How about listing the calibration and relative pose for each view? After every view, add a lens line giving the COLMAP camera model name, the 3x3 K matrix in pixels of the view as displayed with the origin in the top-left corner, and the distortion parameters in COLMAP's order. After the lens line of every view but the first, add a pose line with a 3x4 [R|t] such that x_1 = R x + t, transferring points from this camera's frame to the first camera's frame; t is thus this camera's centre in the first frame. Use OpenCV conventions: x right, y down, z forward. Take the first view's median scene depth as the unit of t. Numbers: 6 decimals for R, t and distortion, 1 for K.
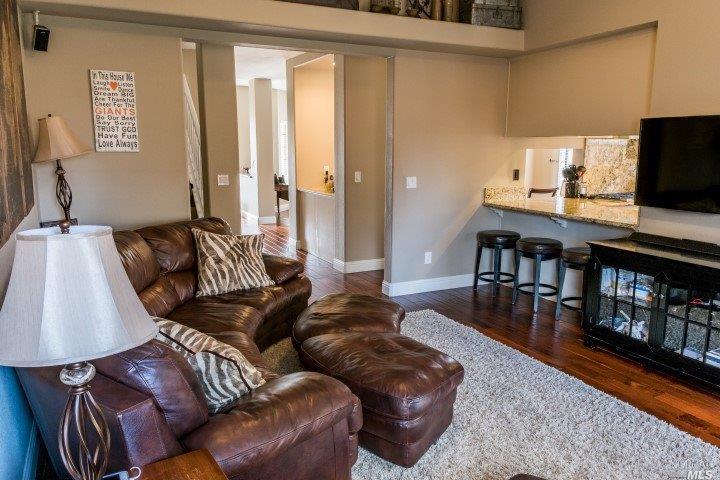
lens RADIAL K [[553.0, 0, 360.0], [0, 553.0, 240.0], [0, 0, 1]] dist [0.004110, 0.003492]
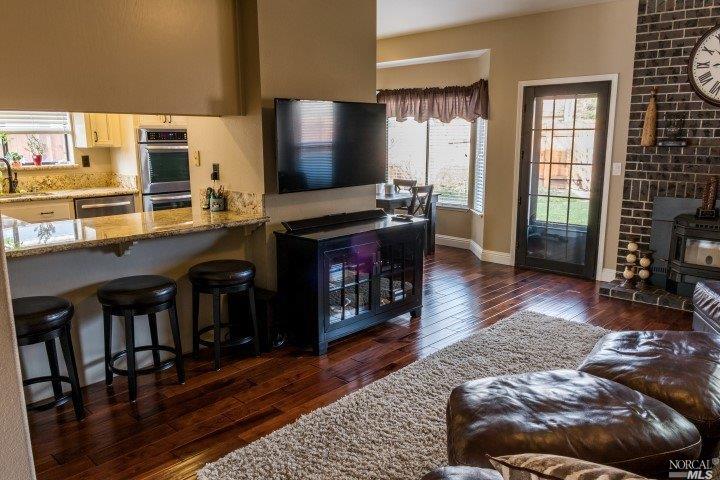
lens RADIAL K [[547.2, 0, 360.0], [0, 547.2, 240.0], [0, 0, 1]] dist [0.059905, -0.097084]
pose [[-0.345020, -0.181363, 0.920907, -0.367167], [0.175974, 0.951256, 0.253269, -0.168851], [-0.921951, 0.249439, -0.296287, 0.941748]]
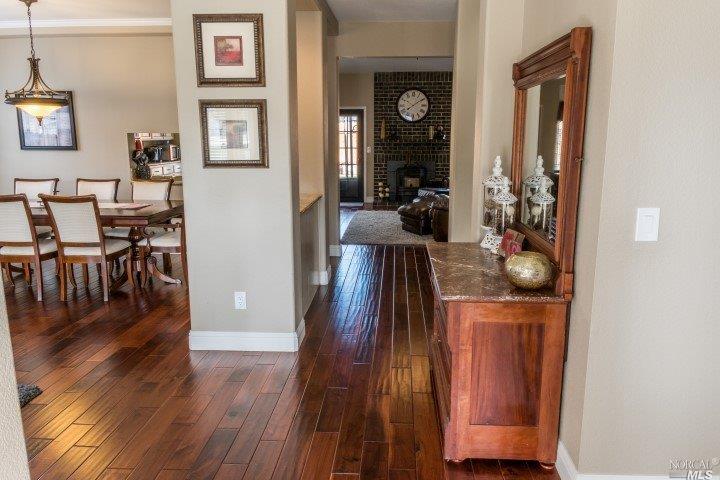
lens RADIAL K [[553.0, 0, 360.0], [0, 553.0, 240.0], [0, 0, 1]] dist [0.004110, 0.003492]
pose [[-0.865392, -0.088650, 0.493192, -0.688617], [0.085273, 0.943817, 0.319276, -0.334390], [-0.493787, 0.318355, -0.809212, 2.184785]]
